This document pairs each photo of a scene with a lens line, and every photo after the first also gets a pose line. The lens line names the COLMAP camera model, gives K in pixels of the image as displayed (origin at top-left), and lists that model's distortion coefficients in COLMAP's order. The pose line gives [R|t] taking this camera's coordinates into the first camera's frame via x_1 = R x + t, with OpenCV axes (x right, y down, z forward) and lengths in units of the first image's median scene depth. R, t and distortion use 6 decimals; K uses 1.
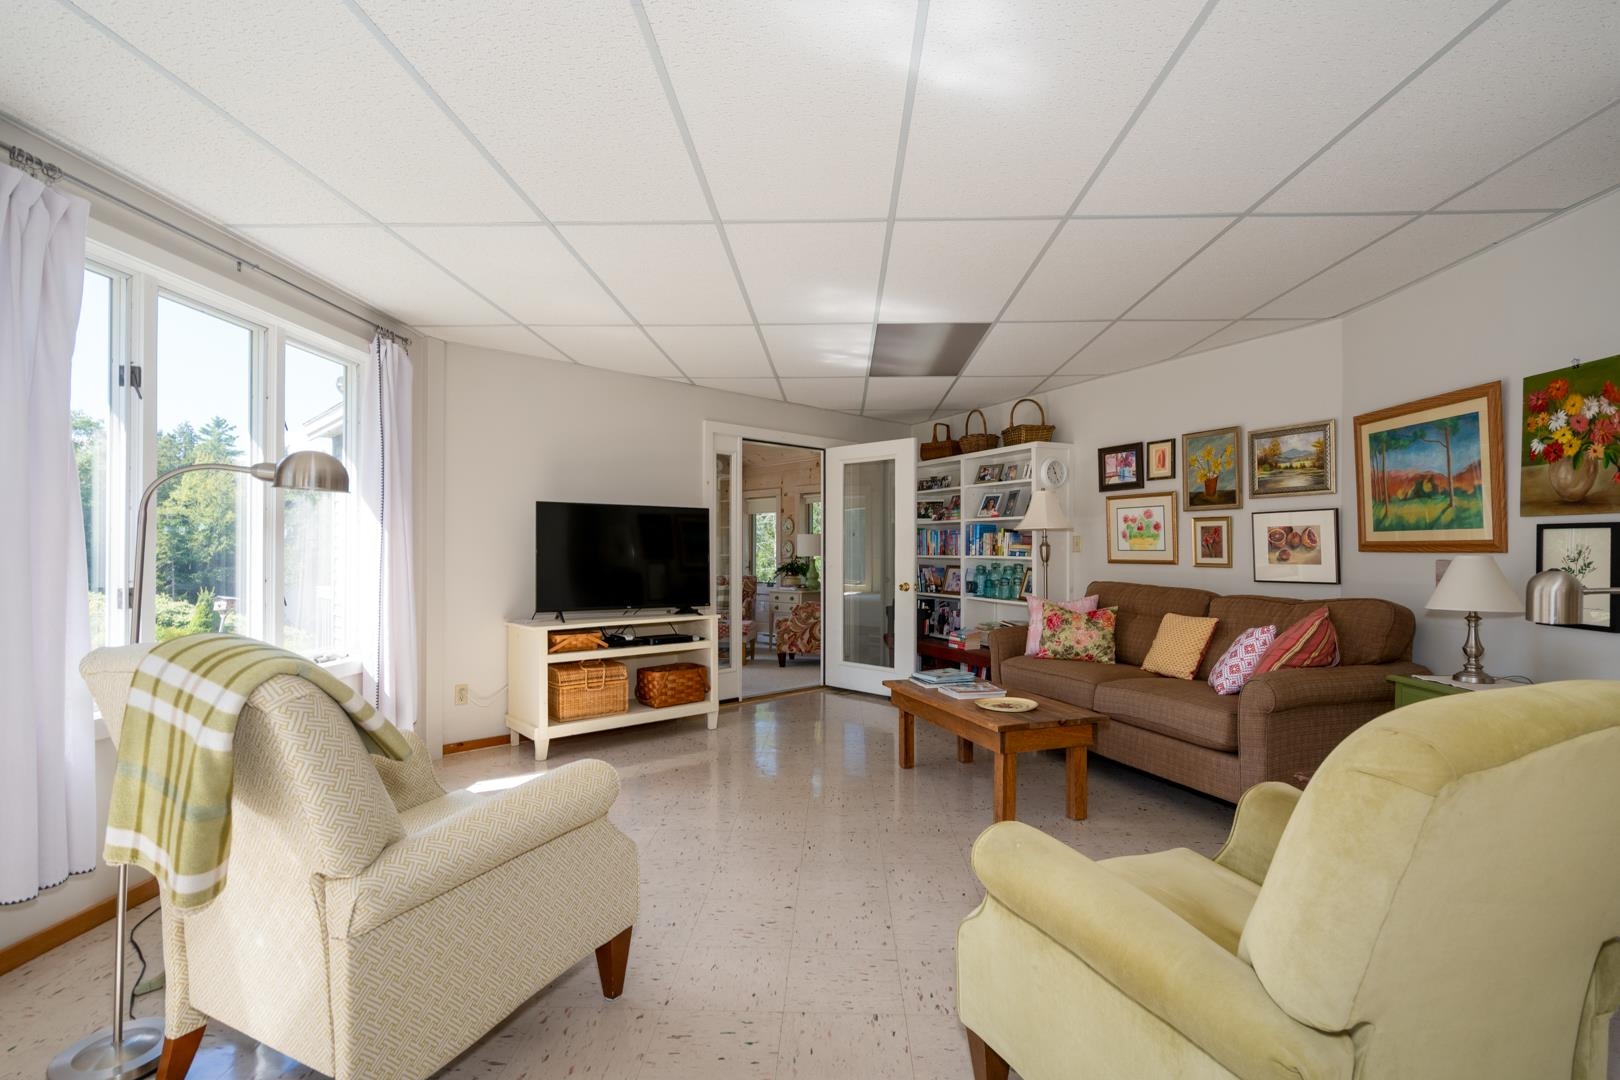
lens RADIAL K [[740.1, 0, 802.6], [0, 740.1, 552.6], [0, 0, 1]] dist [0.002354, 0.000625]
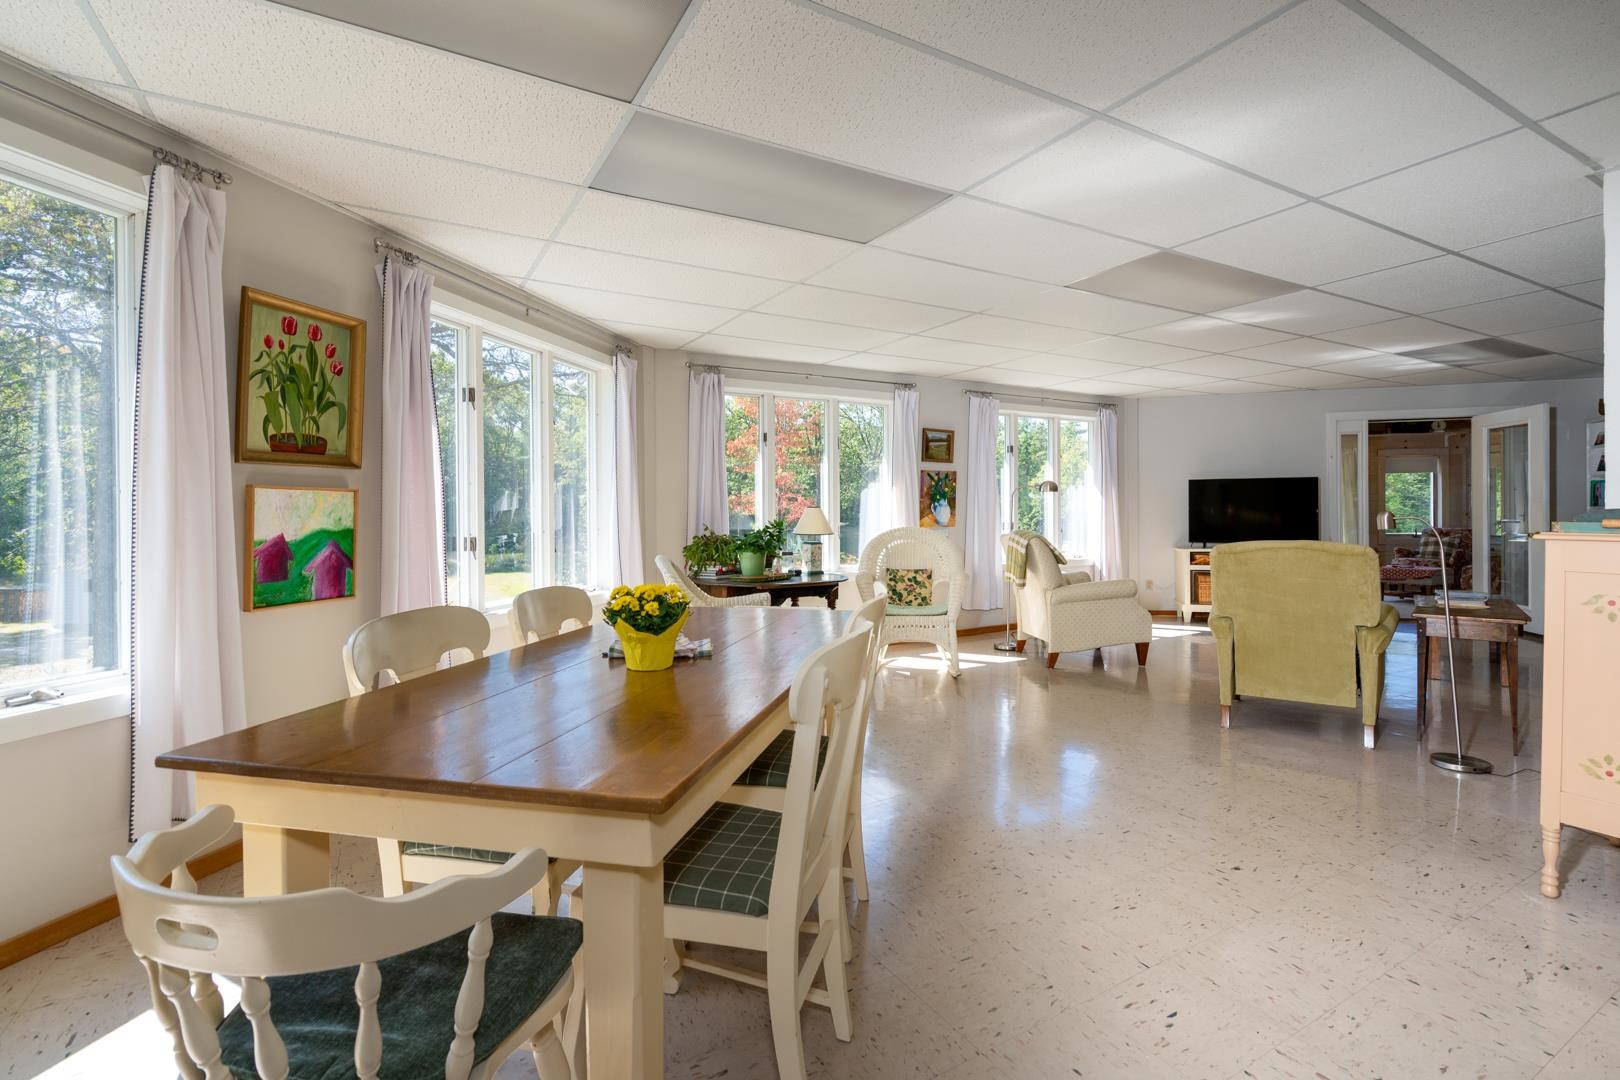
lens RADIAL K [[772.1, 0, 810.0], [0, 772.1, 540.0], [0, 0, 1]] dist [0.001013, 0.000176]
pose [[0.537585, 0.024210, -0.842862, 1.097060], [0.009595, 0.999347, 0.034825, 0.004855], [0.843155, -0.026809, 0.537002, -1.160808]]
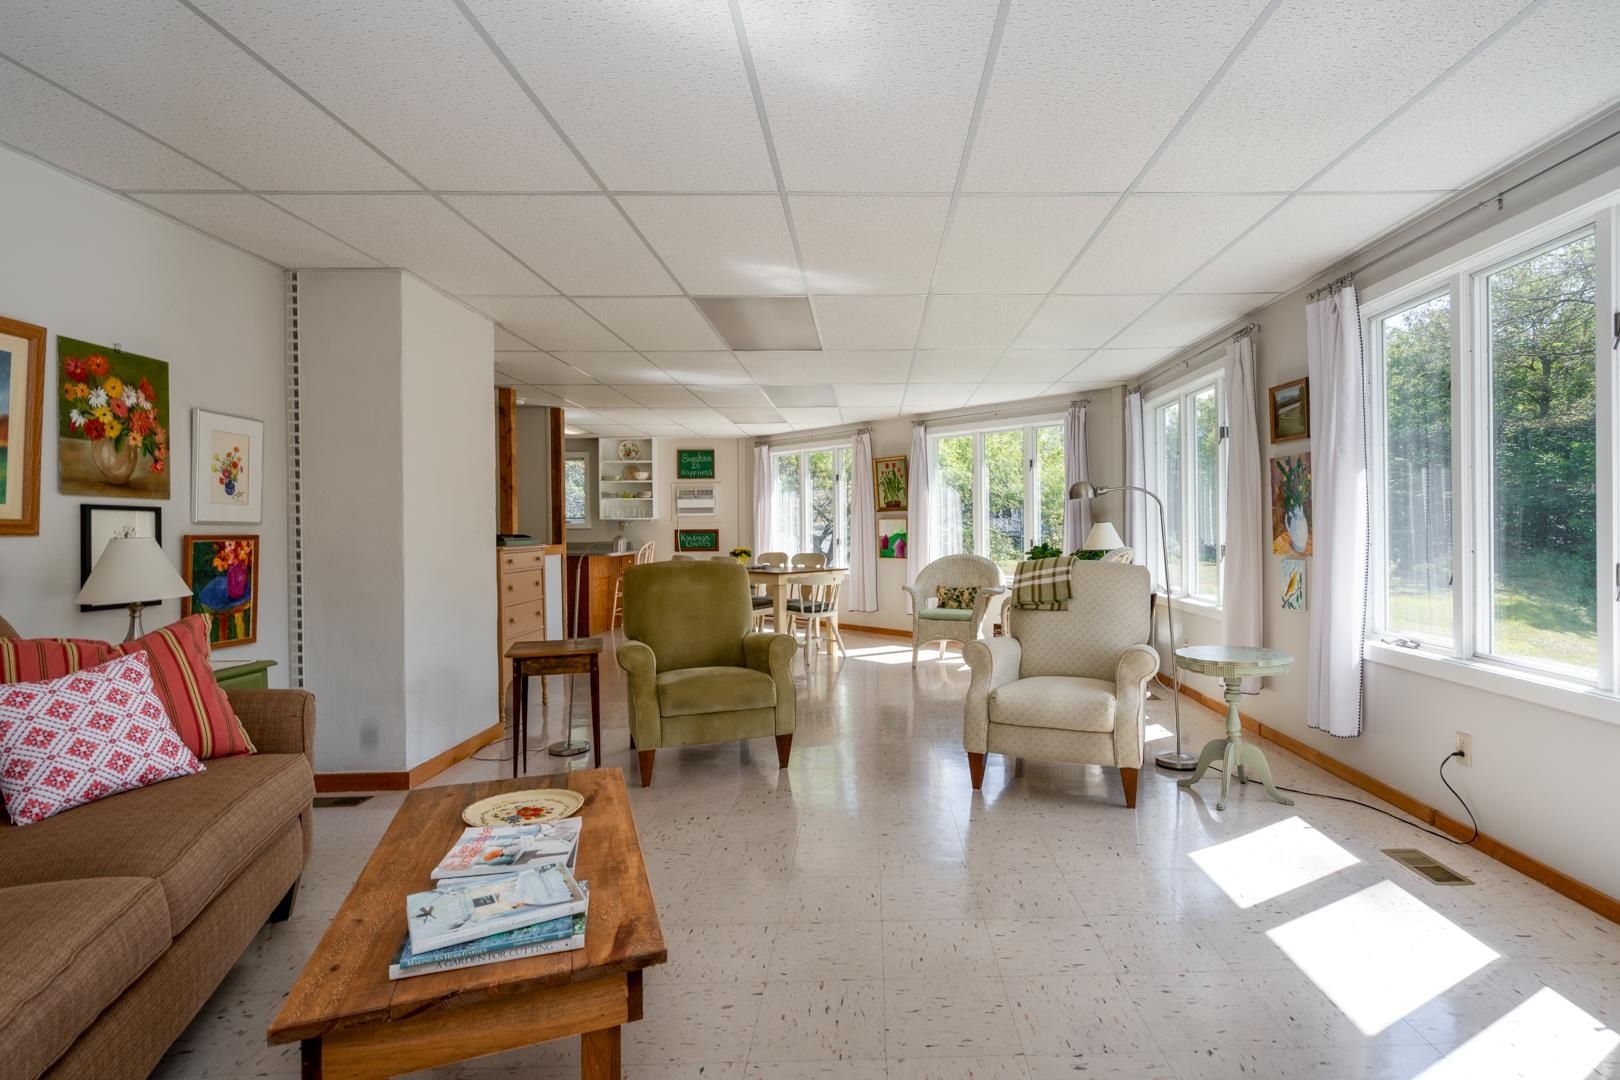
lens RADIAL K [[772.1, 0, 810.0], [0, 772.1, 540.0], [0, 0, 1]] dist [0.001013, 0.000176]
pose [[-0.999336, 0.006910, 0.035762, 0.057881], [0.007467, 0.999852, 0.015477, -0.001759], [-0.035650, 0.015734, -0.999240, 1.926551]]
